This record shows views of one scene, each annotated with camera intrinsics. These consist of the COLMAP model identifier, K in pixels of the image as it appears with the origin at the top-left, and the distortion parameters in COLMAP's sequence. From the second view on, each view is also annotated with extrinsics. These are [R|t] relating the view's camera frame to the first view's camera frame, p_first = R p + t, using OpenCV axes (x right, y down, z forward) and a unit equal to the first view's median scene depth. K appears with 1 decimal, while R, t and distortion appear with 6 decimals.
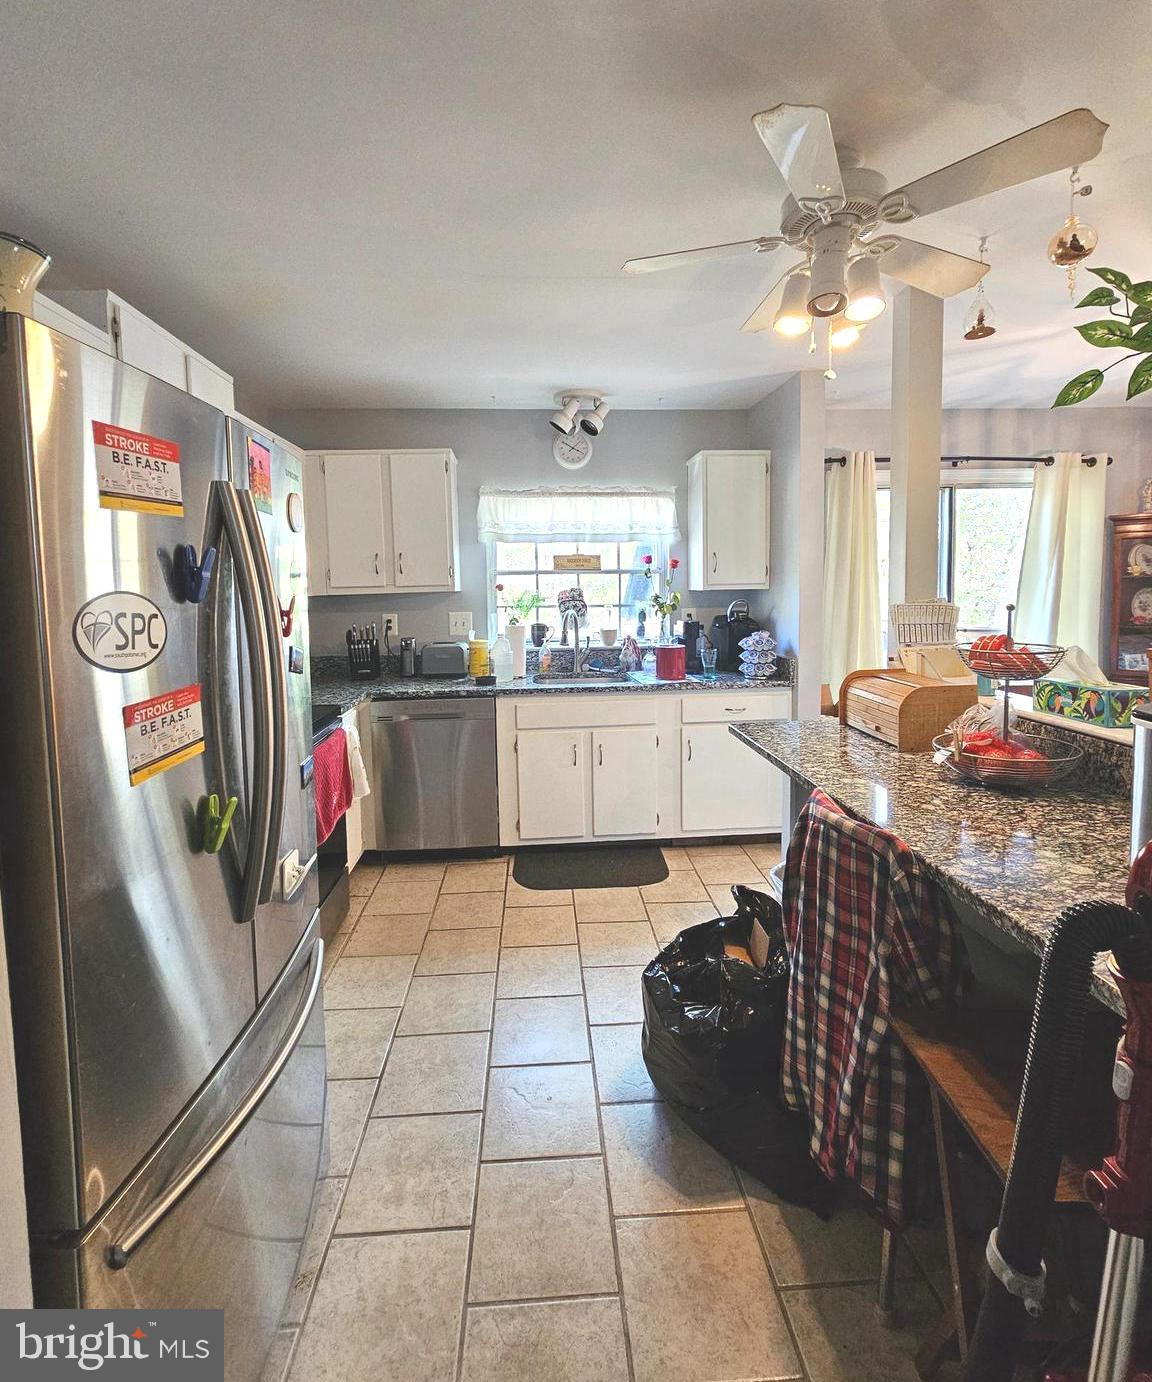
lens RADIAL K [[634.4, 0, 564.7], [0, 634.4, 627.9], [0, 0, 1]] dist [-0.004797, 0.000444]
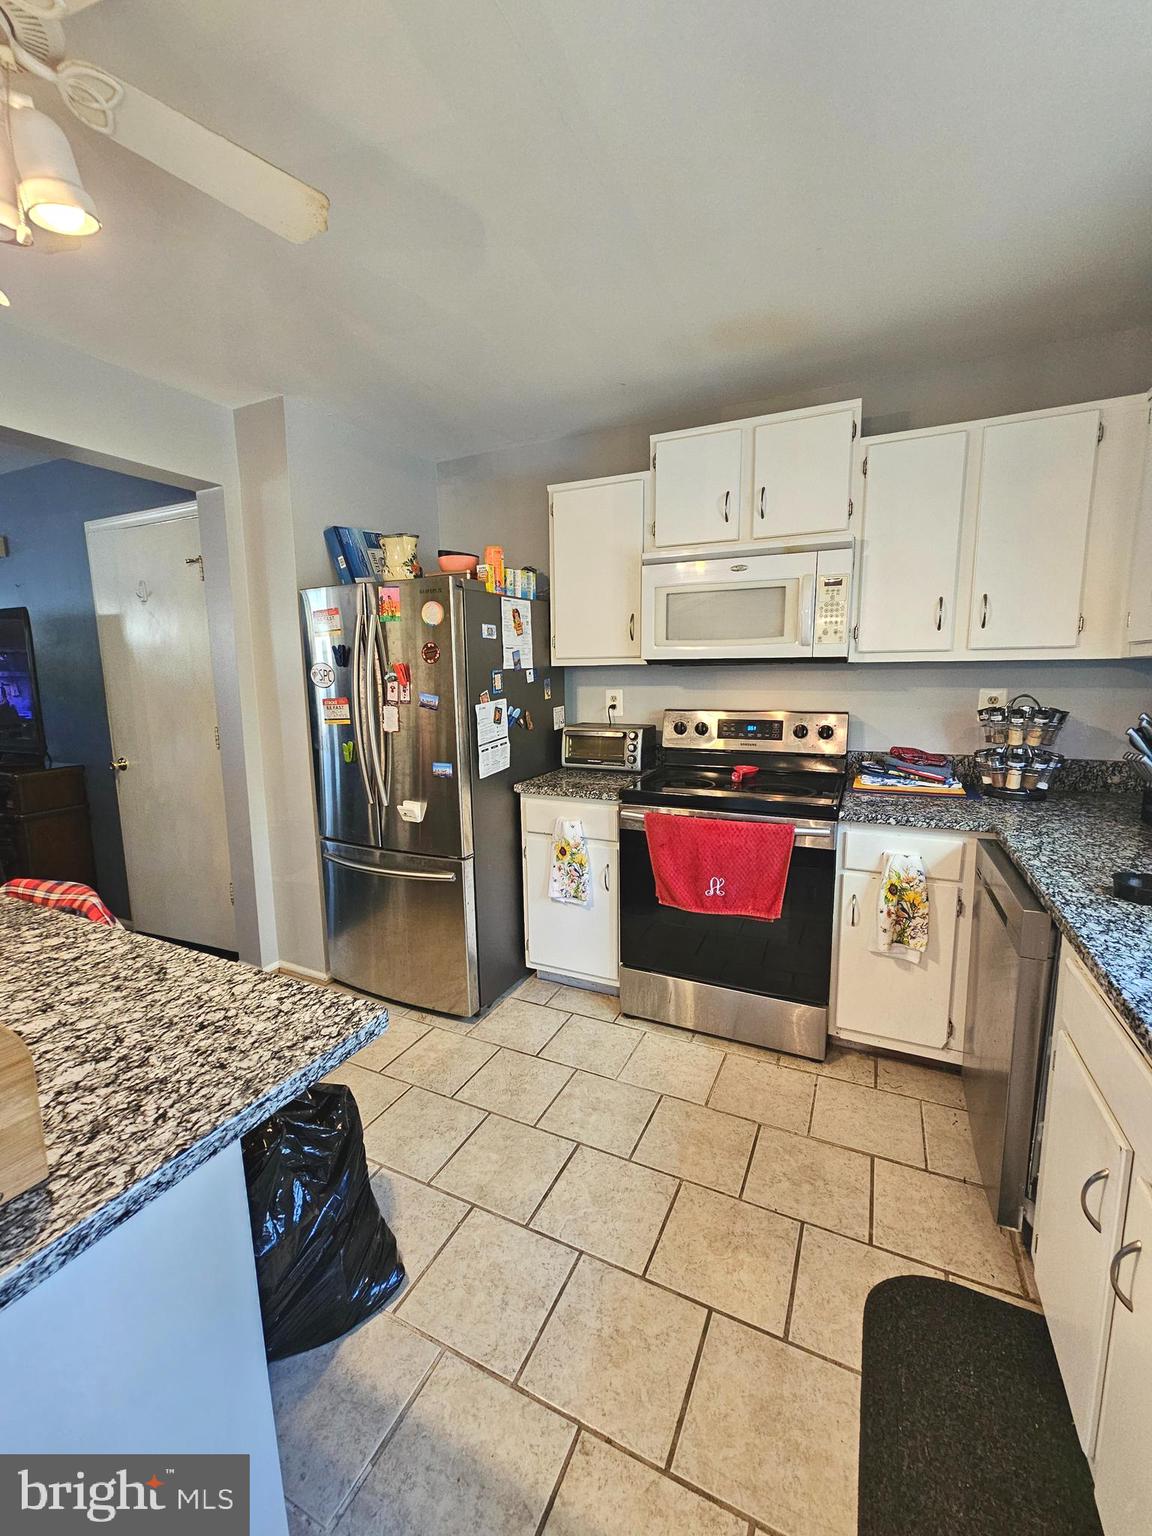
lens RADIAL K [[623.0, 0, 576.4], [0, 623.0, 764.3], [0, 0, 1]] dist [0.000201, 0.000139]
pose [[-0.477263, 0.157670, -0.864500, 0.622646], [-0.034612, 0.979636, 0.197777, -0.092856], [0.878078, 0.124314, -0.462087, 1.529672]]
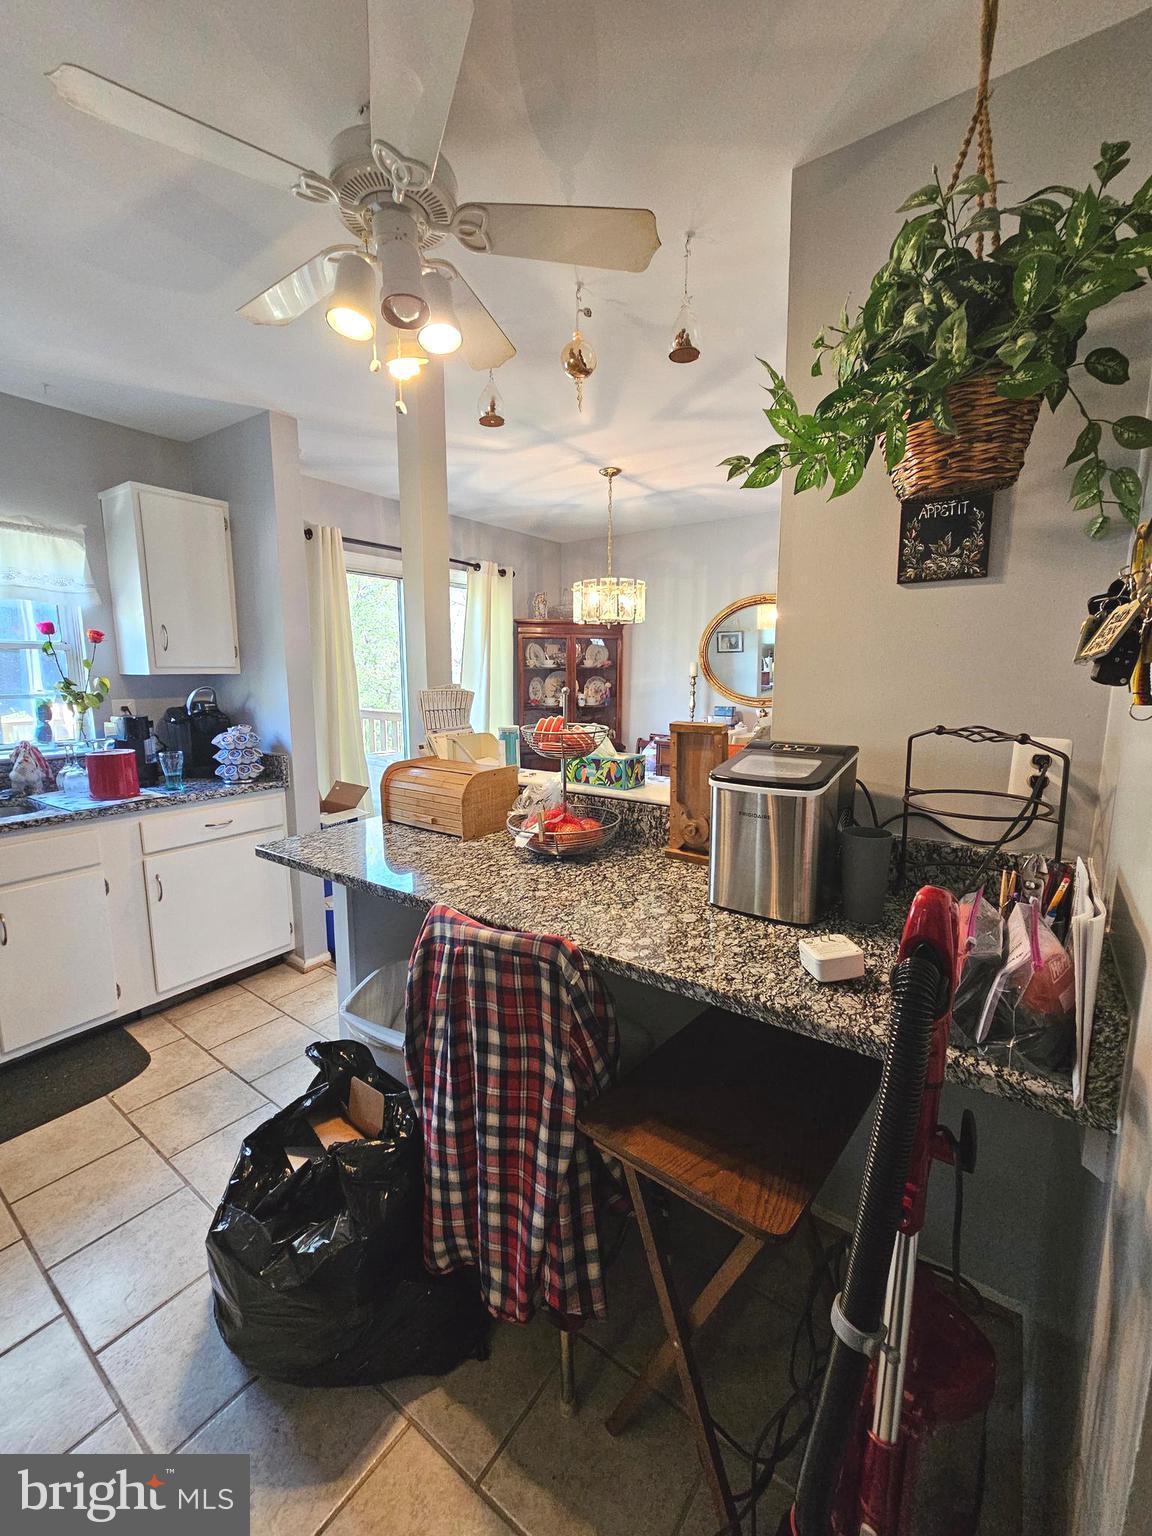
lens RADIAL K [[623.0, 0, 577.8], [0, 623.0, 764.5], [0, 0, 1]] dist [0.000201, 0.000139]
pose [[0.622152, -0.098731, 0.776646, -0.094586], [0.039332, 0.994705, 0.094944, -0.006262], [-0.781908, -0.028522, 0.622741, 0.262203]]
